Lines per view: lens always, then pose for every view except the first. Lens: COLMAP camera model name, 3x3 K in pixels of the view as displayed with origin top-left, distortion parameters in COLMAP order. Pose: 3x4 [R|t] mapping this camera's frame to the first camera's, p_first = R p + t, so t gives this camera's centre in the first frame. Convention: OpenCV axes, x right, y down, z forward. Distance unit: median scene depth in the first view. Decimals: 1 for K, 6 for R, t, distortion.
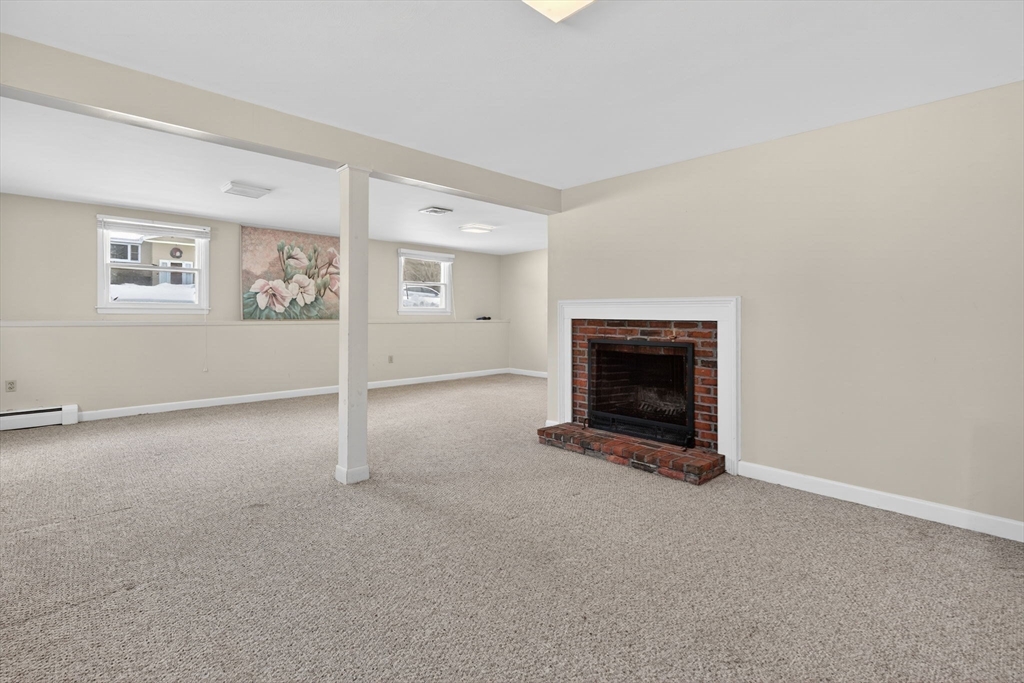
lens RADIAL K [[476.4, 0, 527.8], [0, 476.4, 331.0], [0, 0, 1]] dist [-0.000308, -0.000028]
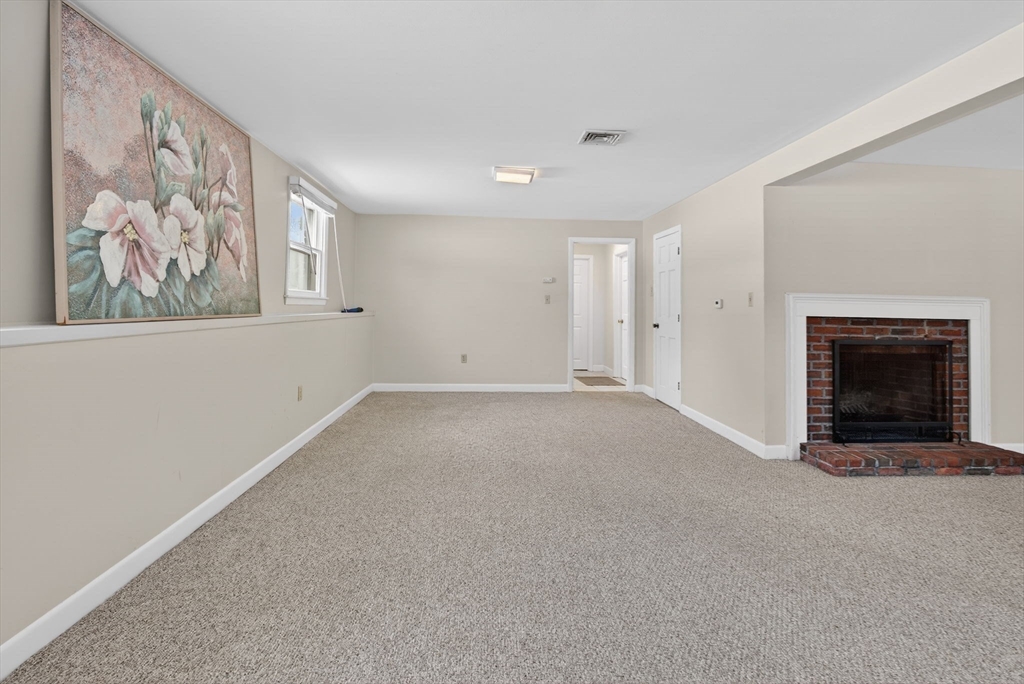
lens RADIAL K [[486.0, 0, 512.1], [0, 486.0, 300.1], [0, 0, 1]] dist [-0.003736, -0.000672]
pose [[0.656131, 0.016446, 0.754468, -0.884153], [0.010848, 0.999454, -0.031220, -0.033039], [-0.754569, 0.028669, 0.655594, 0.831374]]
